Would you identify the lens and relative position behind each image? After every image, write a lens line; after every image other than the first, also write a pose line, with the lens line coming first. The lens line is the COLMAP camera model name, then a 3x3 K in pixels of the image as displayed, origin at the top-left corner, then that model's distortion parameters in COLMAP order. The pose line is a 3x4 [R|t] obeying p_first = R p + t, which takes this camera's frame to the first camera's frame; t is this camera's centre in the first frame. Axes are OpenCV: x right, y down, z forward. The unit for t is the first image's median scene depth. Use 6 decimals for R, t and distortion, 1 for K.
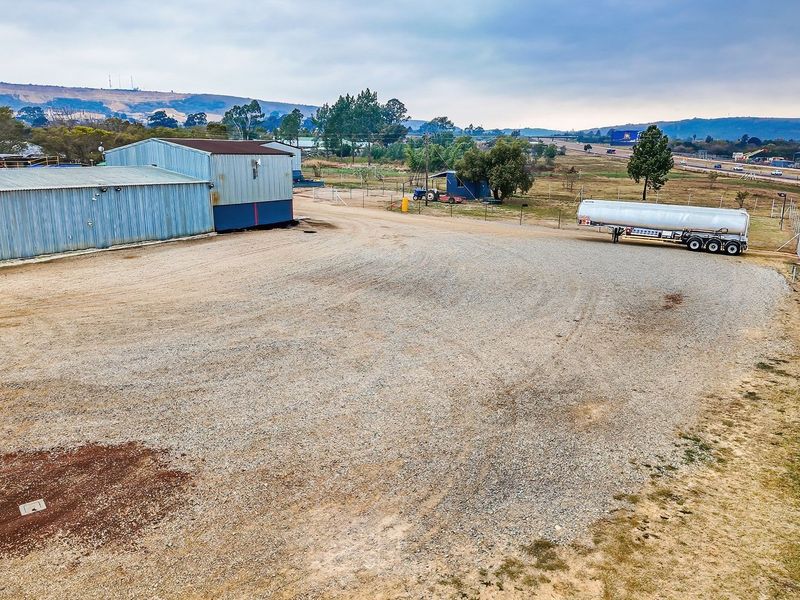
lens RADIAL K [[621.5, 0, 398.1], [0, 621.5, 301.8], [0, 0, 1]] dist [0.096079, -0.130584]
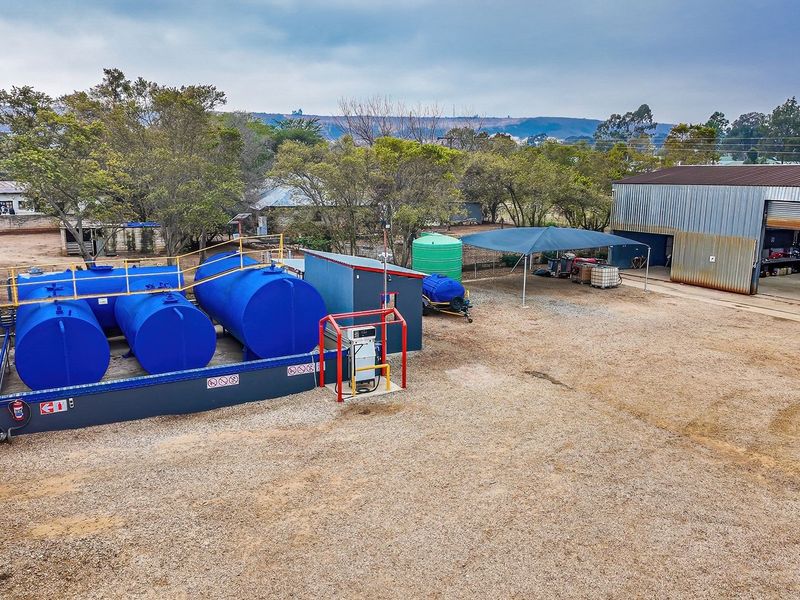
lens RADIAL K [[621.5, 0, 394.9], [0, 621.5, 304.4], [0, 0, 1]] dist [0.096079, -0.130584]
pose [[0.878632, 0.094929, -0.467968, -0.120553], [-0.108713, 0.994070, -0.002464, -0.066980], [0.464960, 0.053039, 0.883742, 0.257156]]
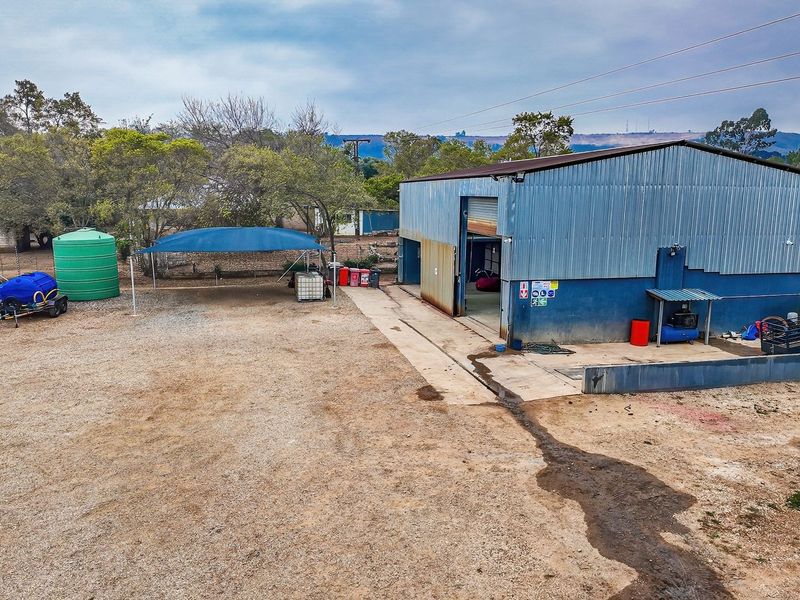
lens RADIAL K [[621.5, 0, 399.6], [0, 621.5, 303.7], [0, 0, 1]] dist [0.096079, -0.130584]
pose [[0.726604, 0.116544, -0.677100, -0.046255], [-0.158496, 0.987360, -0.000137, -0.079410], [0.668525, 0.107417, 0.735891, 0.334733]]
